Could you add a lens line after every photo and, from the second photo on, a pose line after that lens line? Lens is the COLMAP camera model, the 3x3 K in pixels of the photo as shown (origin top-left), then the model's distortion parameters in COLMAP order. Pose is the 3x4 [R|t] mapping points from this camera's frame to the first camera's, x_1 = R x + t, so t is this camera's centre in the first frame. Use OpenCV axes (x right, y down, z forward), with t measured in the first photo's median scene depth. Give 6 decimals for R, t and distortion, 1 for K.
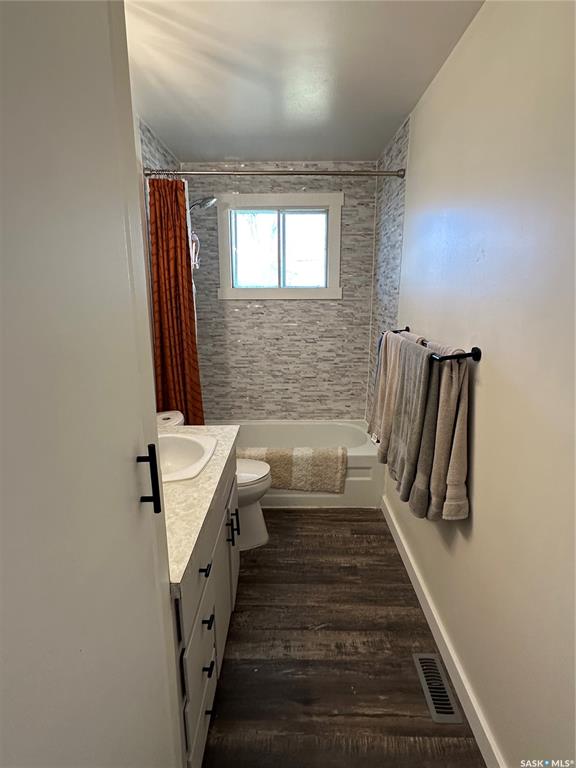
lens RADIAL K [[401.6, 0, 281.2], [0, 401.6, 378.3], [0, 0, 1]] dist [-0.012740, 0.004179]
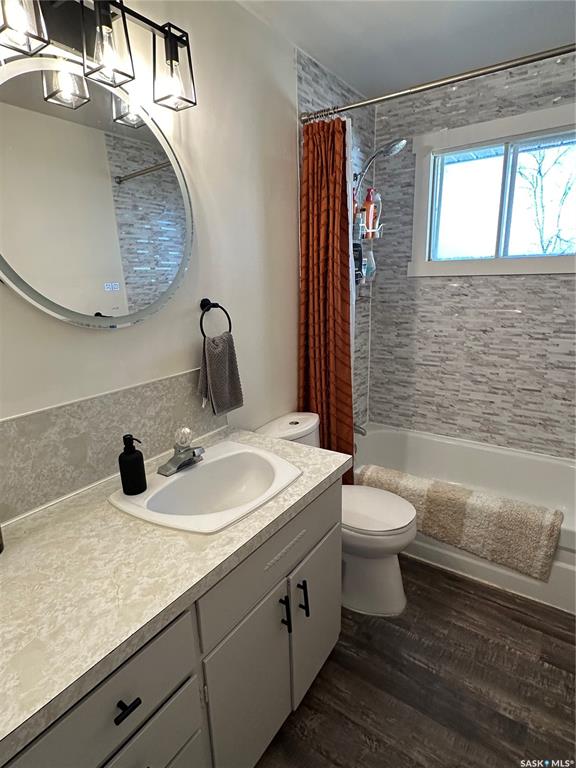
lens RADIAL K [[401.6, 0, 292.1], [0, 401.6, 380.2], [0, 0, 1]] dist [-0.012740, 0.004179]
pose [[0.830705, 0.120201, -0.543582, 0.117881], [-0.091591, 0.992616, 0.079525, -0.041102], [0.549128, -0.016274, 0.835580, 0.242128]]
